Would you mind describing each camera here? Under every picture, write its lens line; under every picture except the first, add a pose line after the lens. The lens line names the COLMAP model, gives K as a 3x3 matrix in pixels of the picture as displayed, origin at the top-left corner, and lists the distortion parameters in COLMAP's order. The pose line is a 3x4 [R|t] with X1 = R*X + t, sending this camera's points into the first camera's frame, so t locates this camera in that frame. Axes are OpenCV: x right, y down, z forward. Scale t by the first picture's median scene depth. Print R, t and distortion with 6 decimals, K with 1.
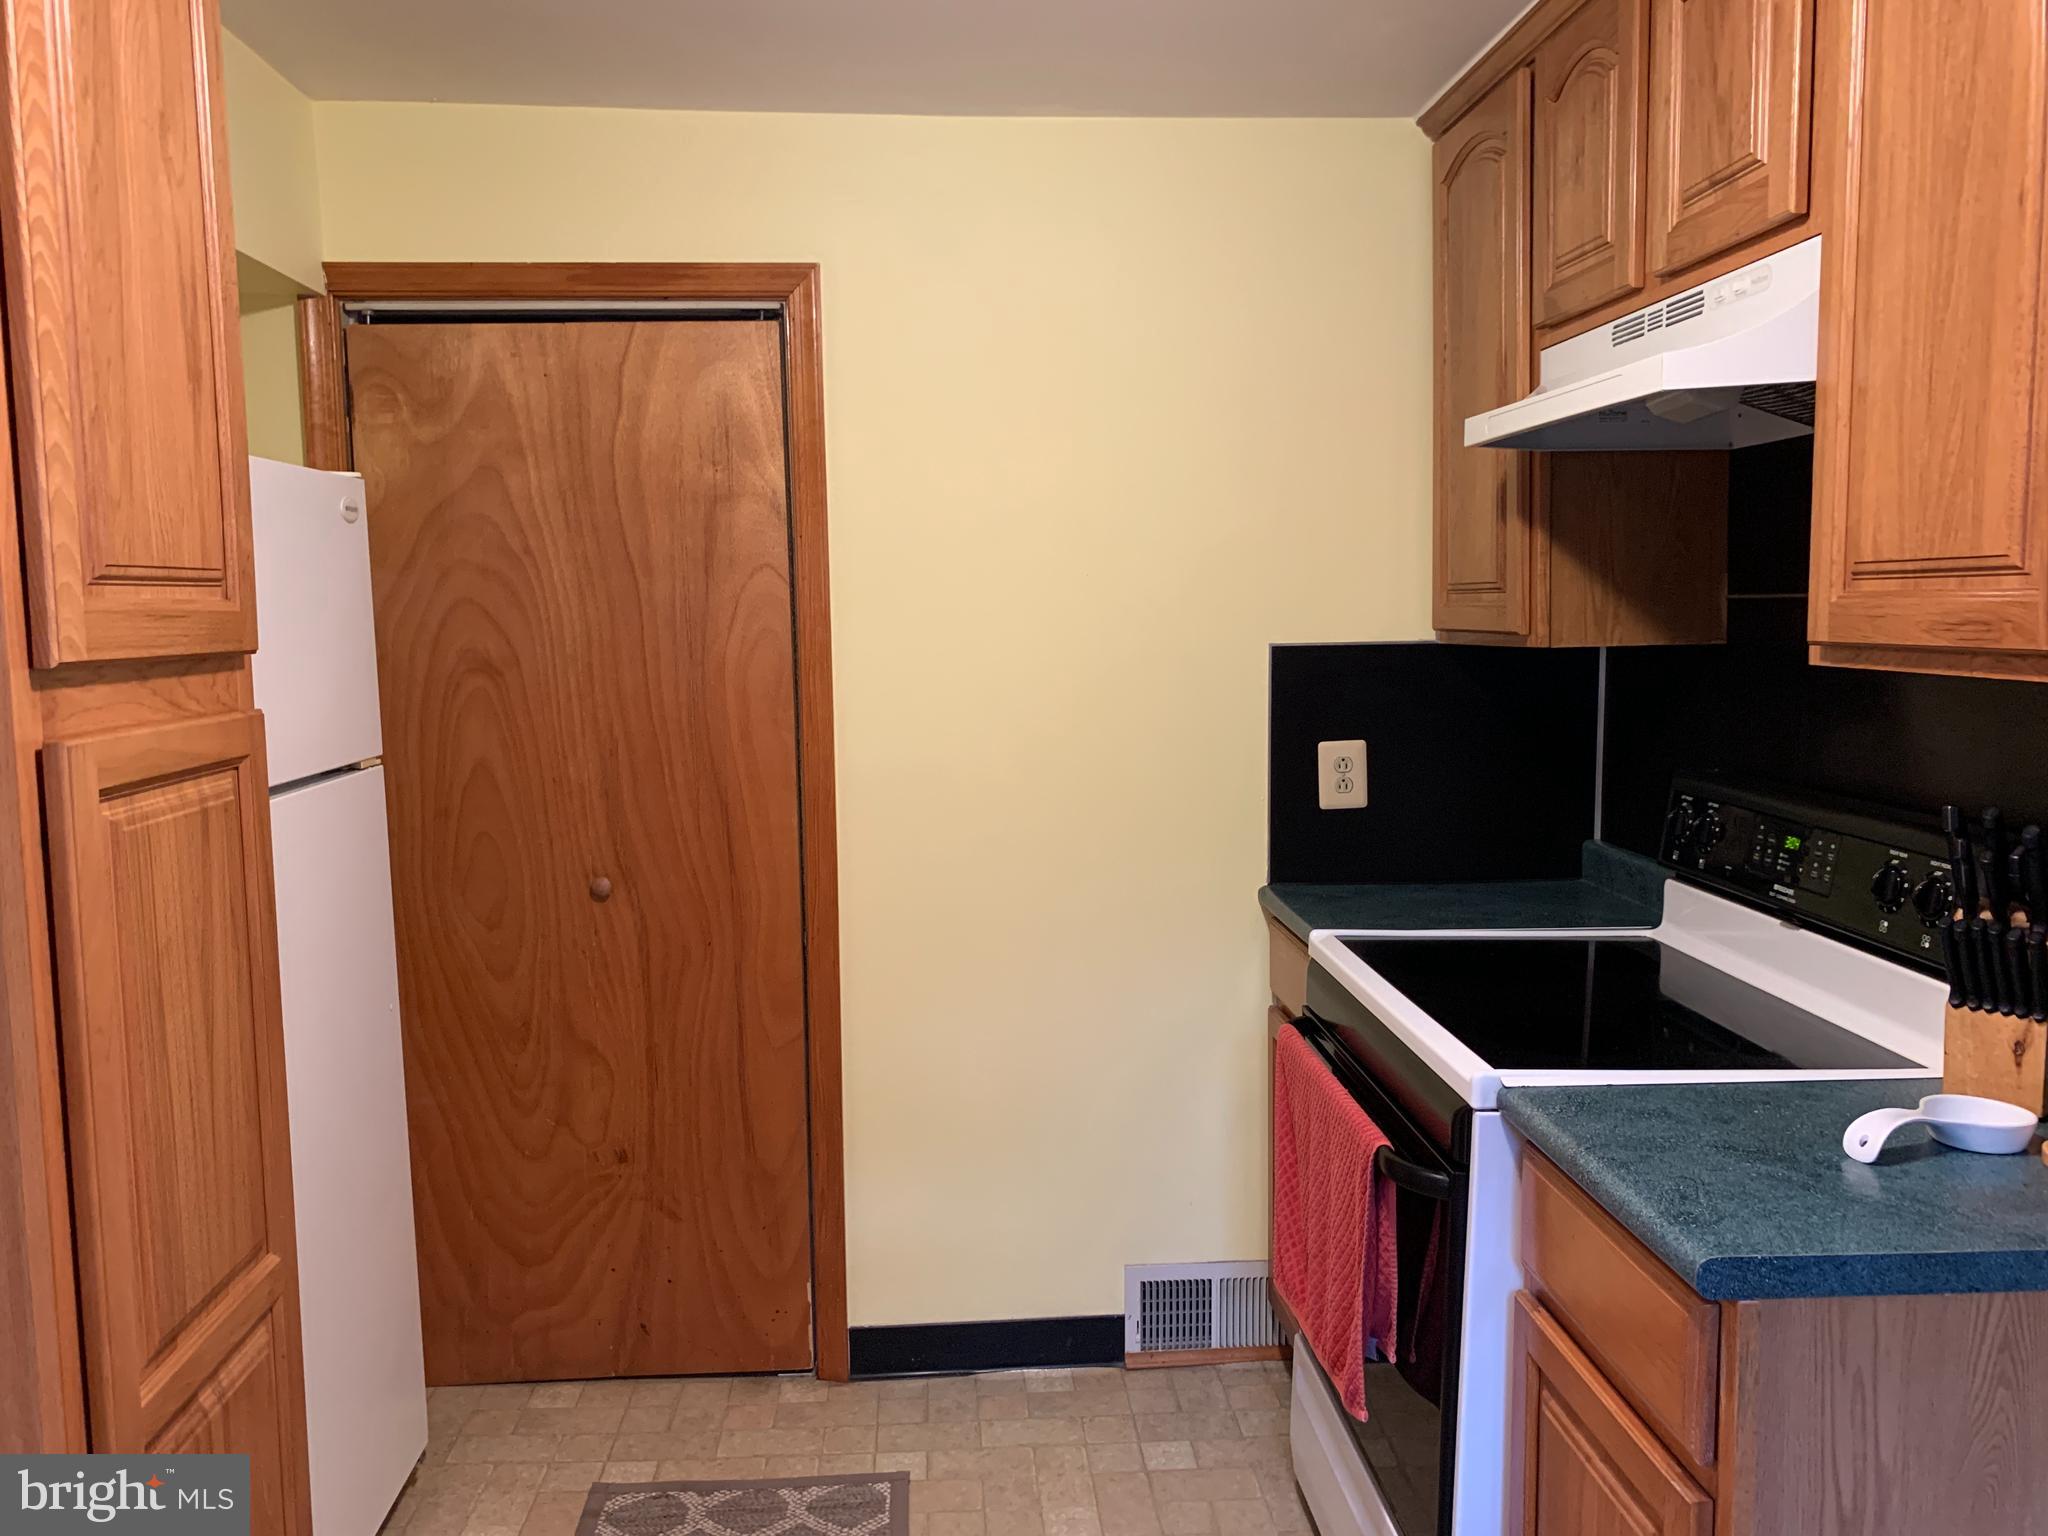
lens RADIAL K [[1563.0, 0, 1021.9], [0, 1563.0, 756.0], [0, 0, 1]] dist [0.046624, -0.079028]
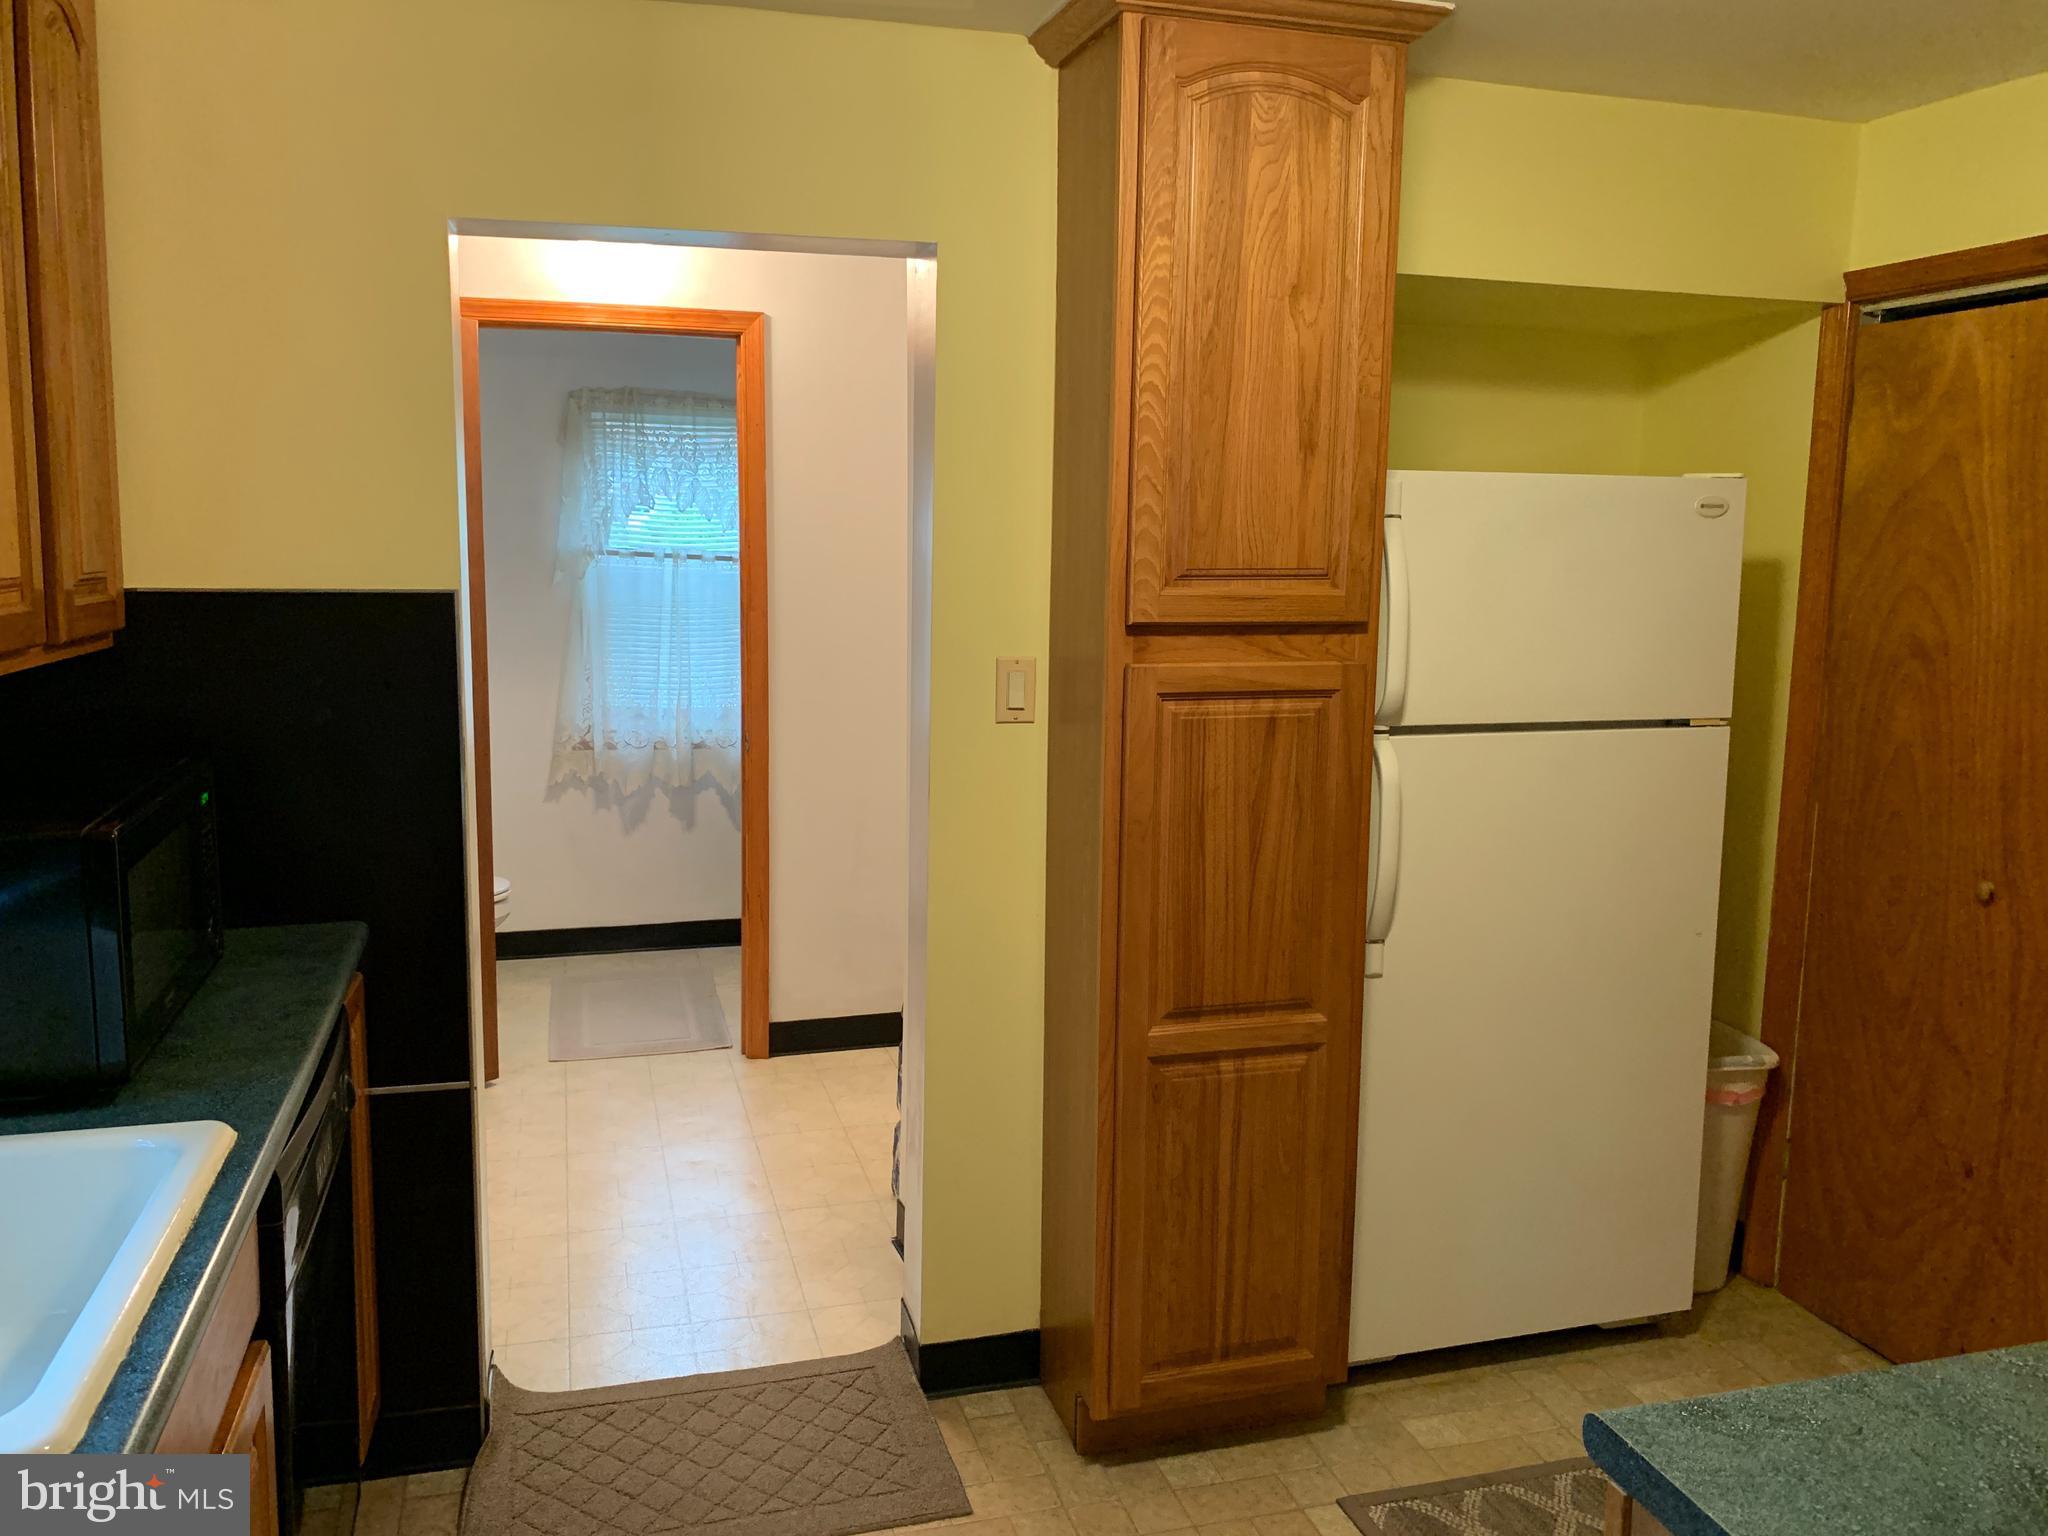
lens RADIAL K [[1559.4, 0, 1016.0], [0, 1559.4, 756.4], [0, 0, 1]] dist [0.065600, -0.071869]
pose [[0.220522, 0.155766, -0.962864, 0.853597], [-0.112948, 0.984603, 0.133414, -0.097352], [0.968820, 0.079333, 0.234720, 0.318009]]
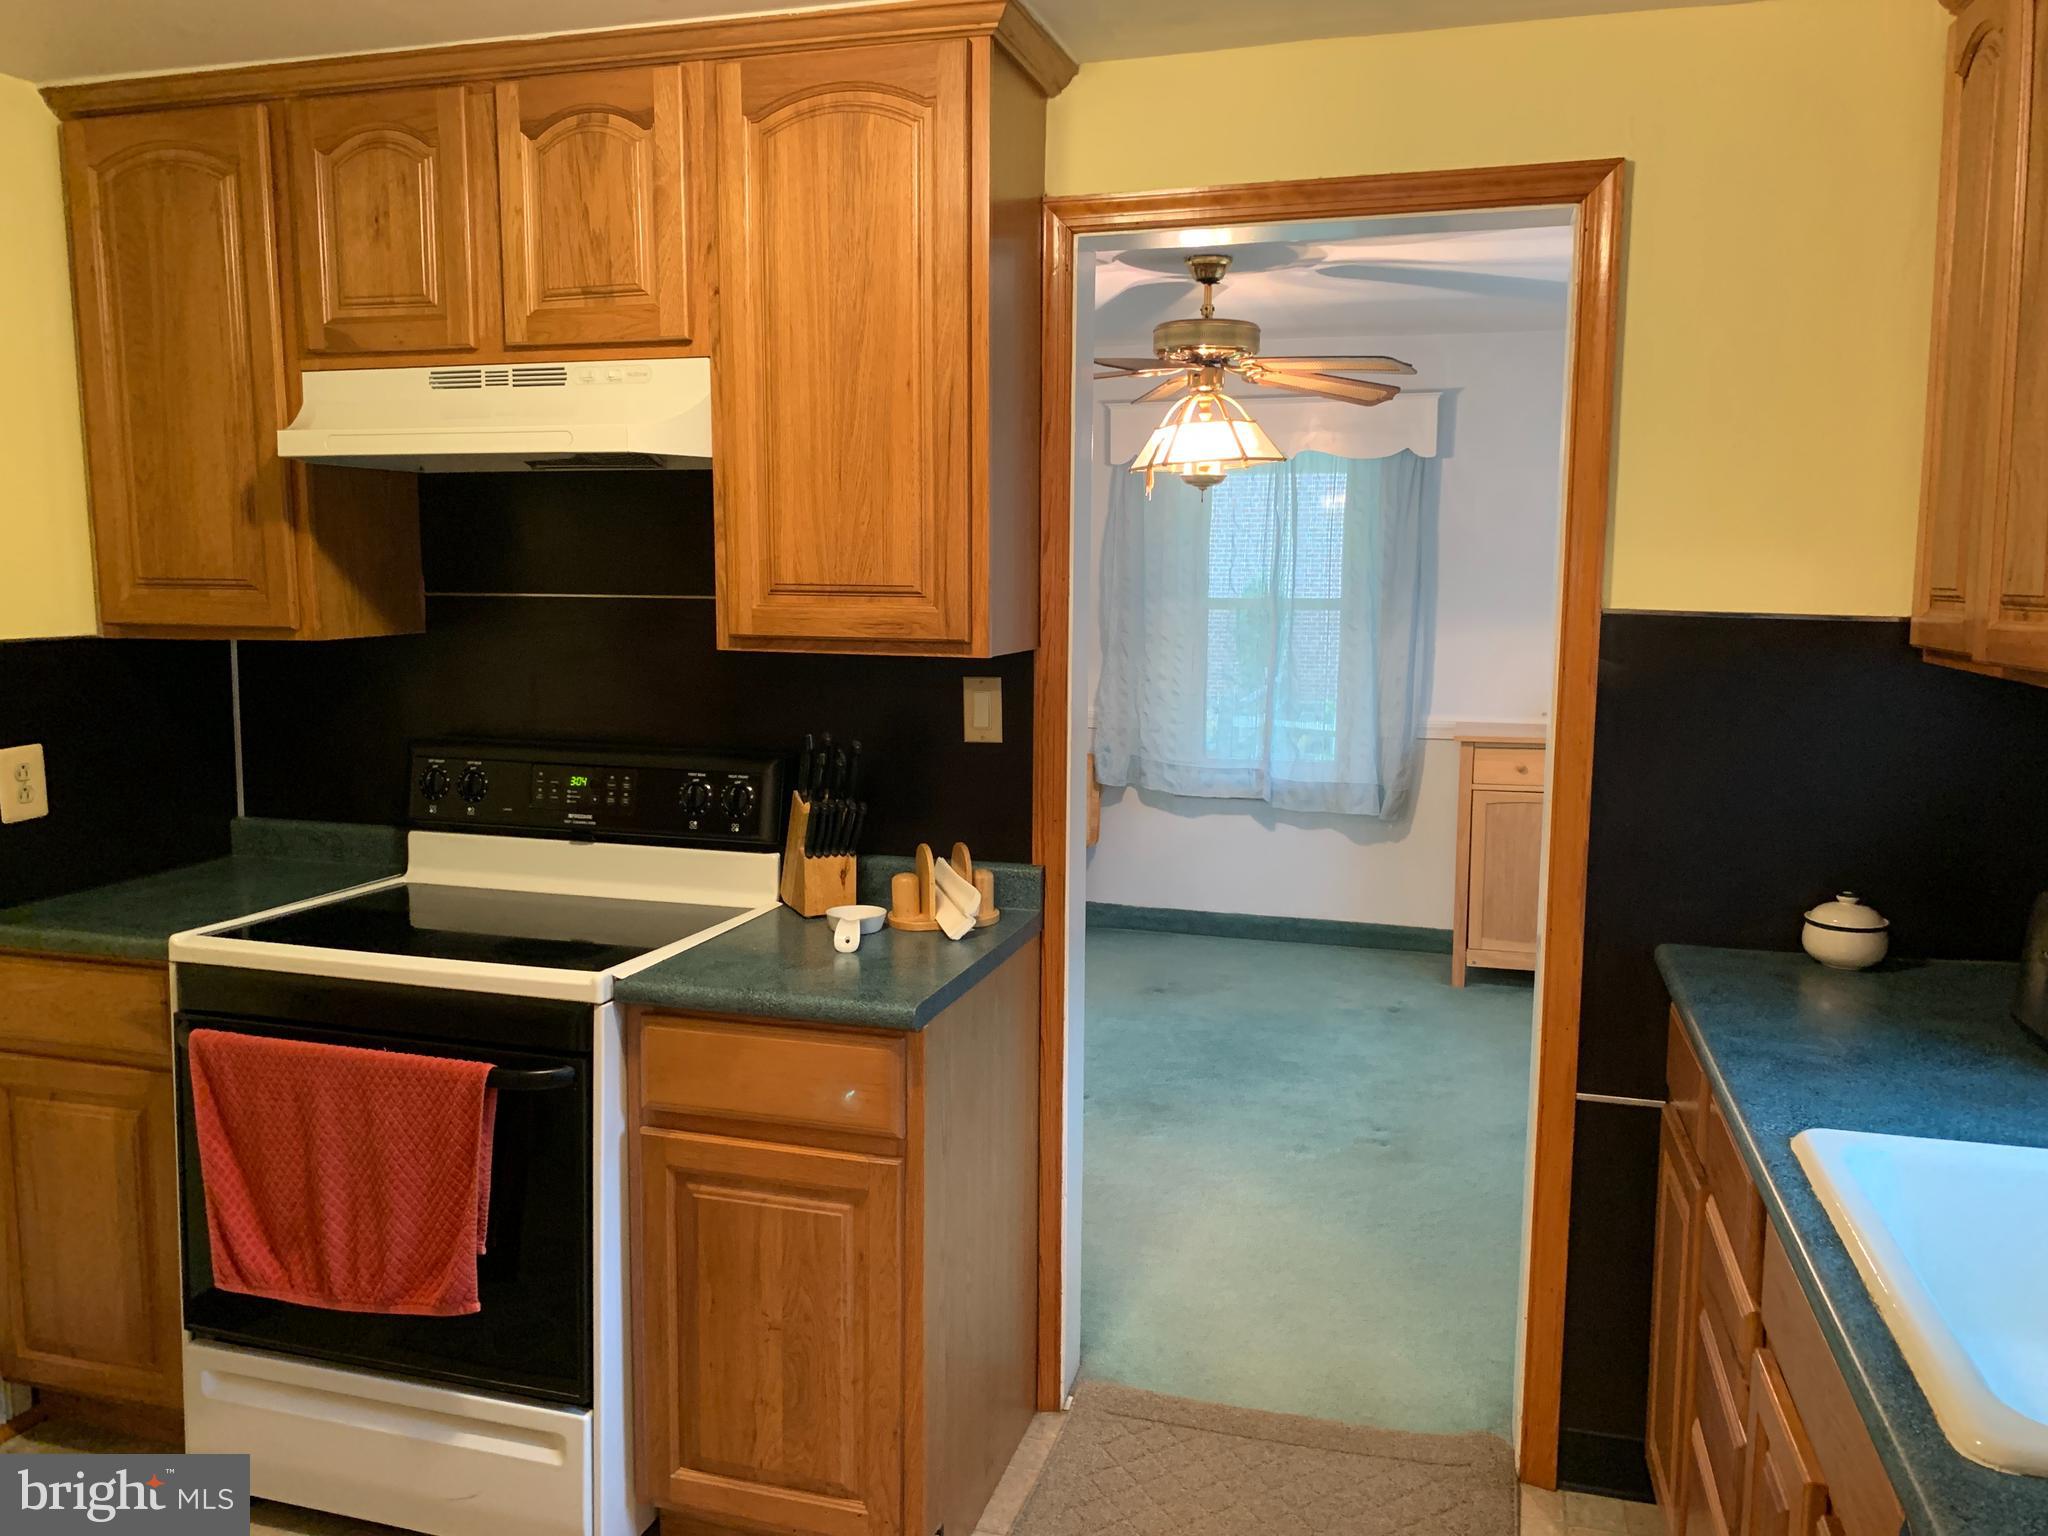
lens RADIAL K [[1563.0, 0, 1021.9], [0, 1563.0, 756.0], [0, 0, 1]] dist [0.046624, -0.079028]
pose [[0.315132, -0.100576, 0.943703, -0.786132], [0.078564, 0.993720, 0.079671, -0.051994], [-0.945790, 0.049034, 0.321055, 0.251351]]
